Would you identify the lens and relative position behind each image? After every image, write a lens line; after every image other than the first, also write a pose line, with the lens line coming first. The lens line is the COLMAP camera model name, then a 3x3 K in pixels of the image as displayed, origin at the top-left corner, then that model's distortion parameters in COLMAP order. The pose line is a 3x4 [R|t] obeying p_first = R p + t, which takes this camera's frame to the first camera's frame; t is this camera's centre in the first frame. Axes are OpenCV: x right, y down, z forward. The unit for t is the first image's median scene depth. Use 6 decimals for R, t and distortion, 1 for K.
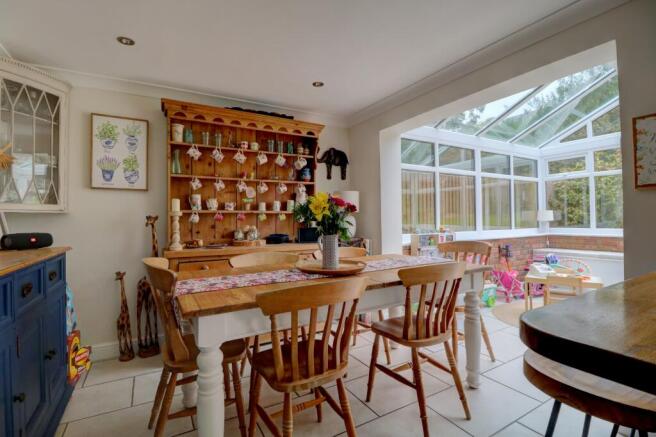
lens RADIAL K [[307.3, 0, 316.3], [0, 307.3, 215.1], [0, 0, 1]] dist [-0.011097, -0.004966]
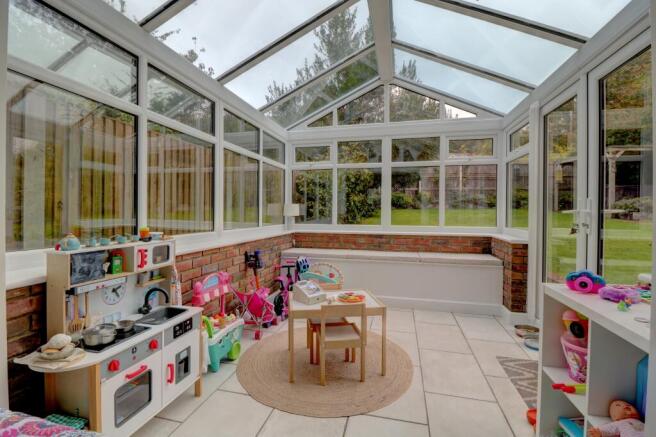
lens RADIAL K [[307.3, 0, 325.4], [0, 307.3, 213.1], [0, 0, 1]] dist [-0.011097, -0.004966]
pose [[0.675973, 0.012236, 0.736825, 0.199460], [-0.024703, 0.999676, 0.006062, 0.004297], [-0.736512, -0.022300, 0.676057, 0.383755]]
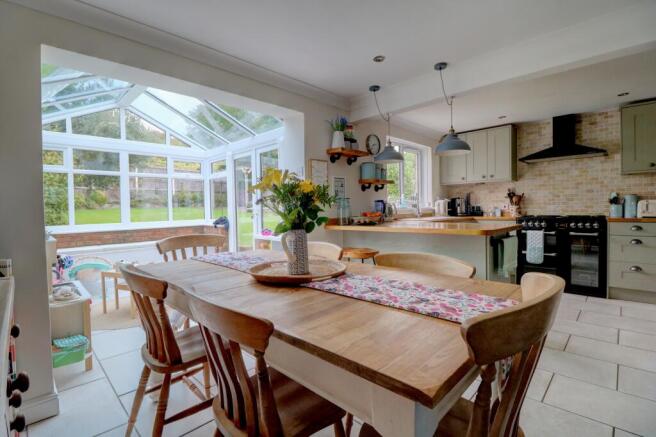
lens RADIAL K [[307.3, 0, 324.5], [0, 307.3, 216.7], [0, 0, 1]] dist [-0.011097, -0.004966]
pose [[-0.287815, -0.011520, 0.957617, -0.285099], [0.009588, 0.999843, 0.014910, 0.009128], [-0.957638, 0.013473, -0.287660, 0.487375]]
